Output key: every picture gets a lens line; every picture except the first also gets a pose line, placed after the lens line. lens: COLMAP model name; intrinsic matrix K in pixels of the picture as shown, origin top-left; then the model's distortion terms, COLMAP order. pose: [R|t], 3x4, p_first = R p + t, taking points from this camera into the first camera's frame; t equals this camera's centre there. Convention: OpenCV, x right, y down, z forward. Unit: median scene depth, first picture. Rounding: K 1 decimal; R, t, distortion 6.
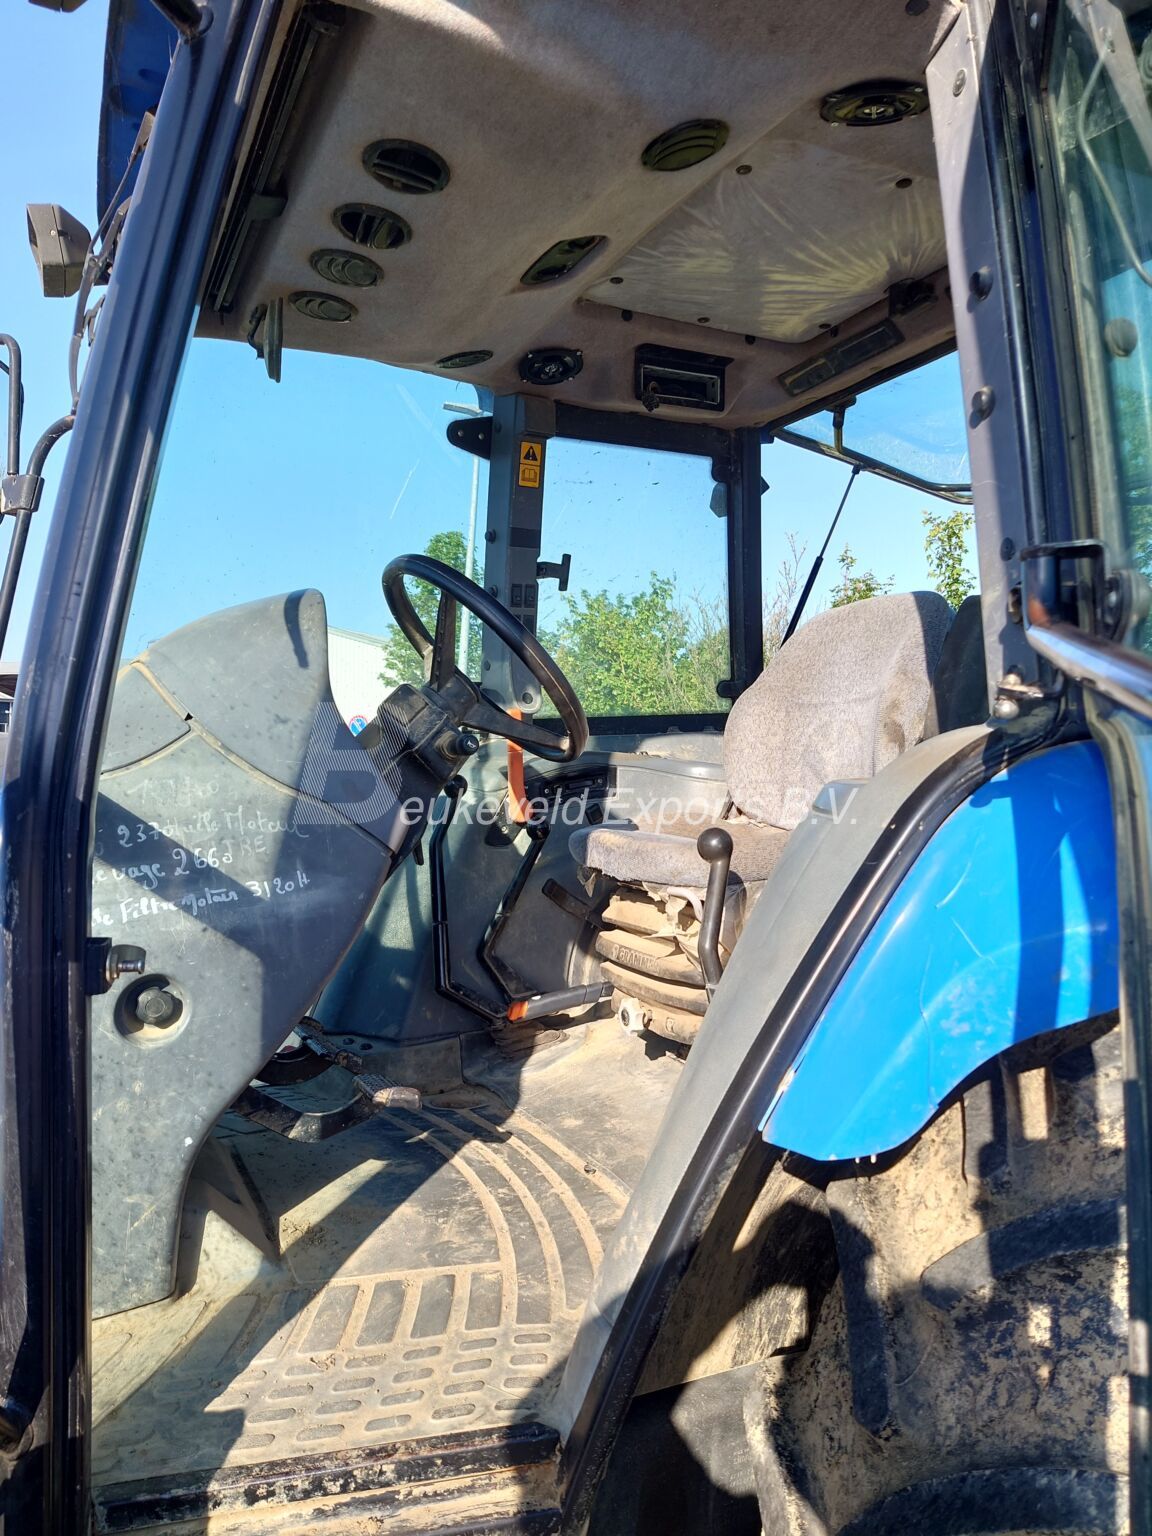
lens RADIAL K [[1093.5, 0, 576.0], [0, 1093.5, 768.0], [0, 0, 1]] dist [0.001076, 0.003217]
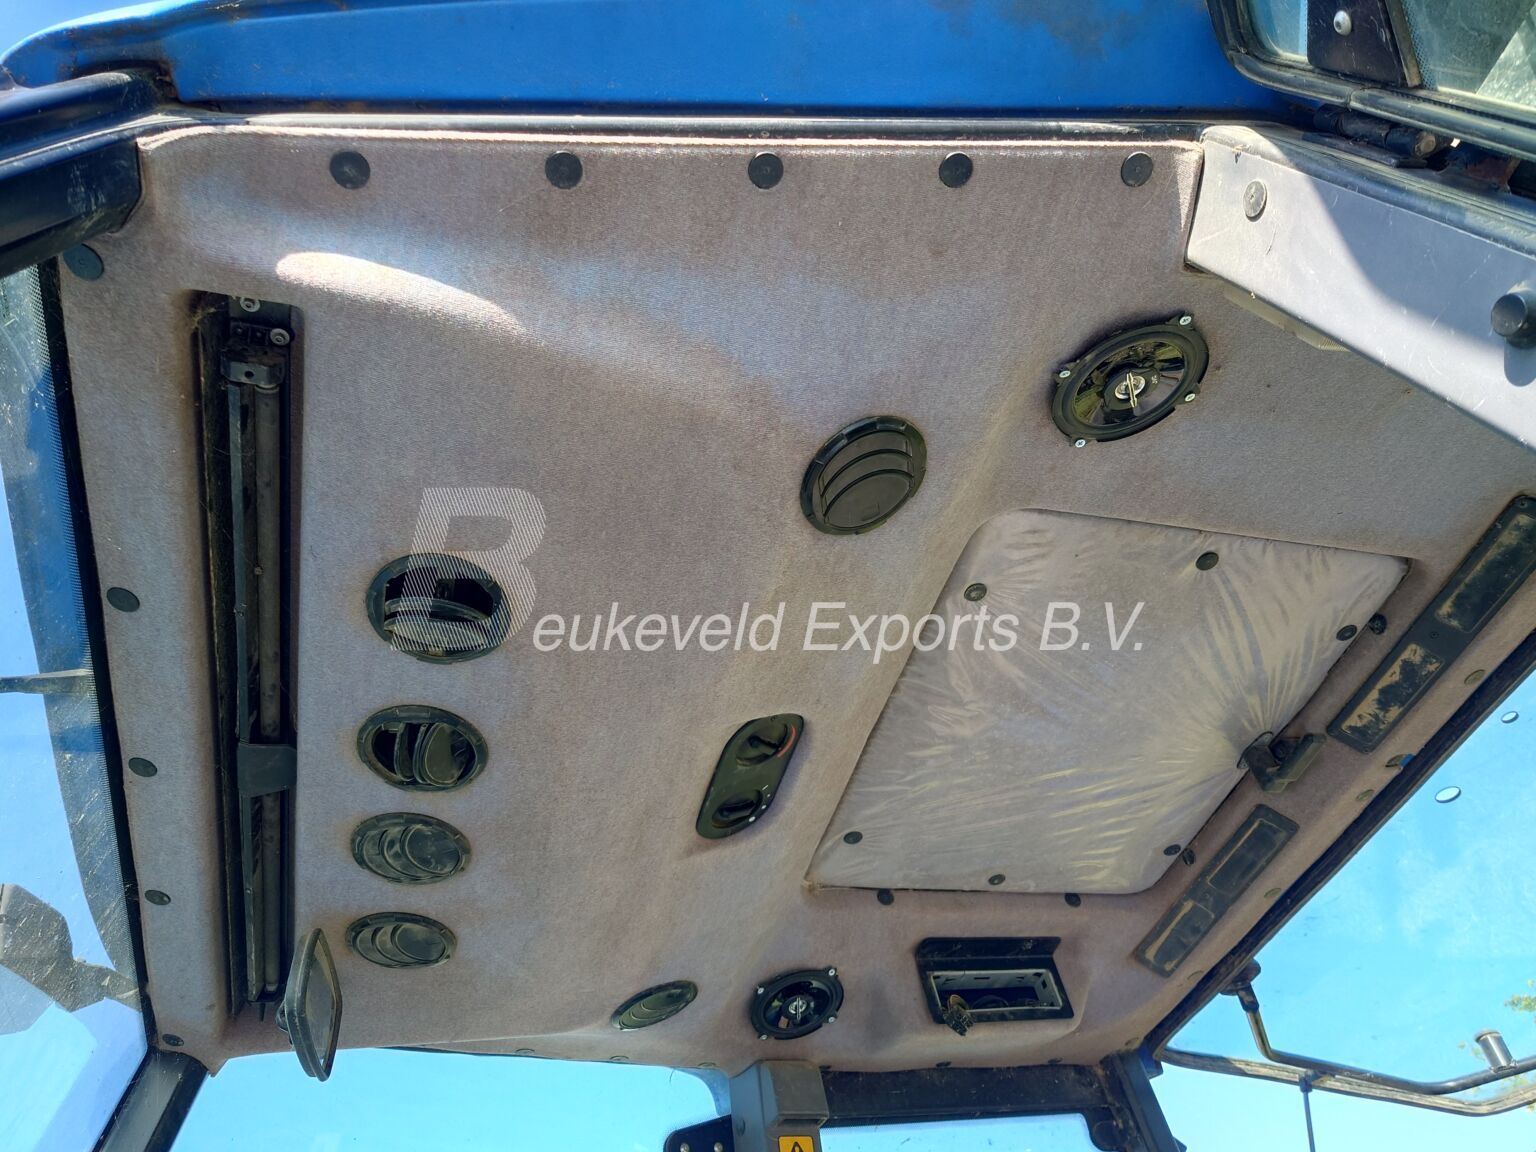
lens RADIAL K [[1093.5, 0, 768.0], [0, 1093.5, 576.0], [0, 0, 1]] dist [0.001076, 0.003217]
pose [[0.972149, -0.234283, 0.006166, 0.017397], [0.159546, 0.642299, -0.749664, -0.040617], [0.171674, 0.729769, 0.661789, 0.379262]]
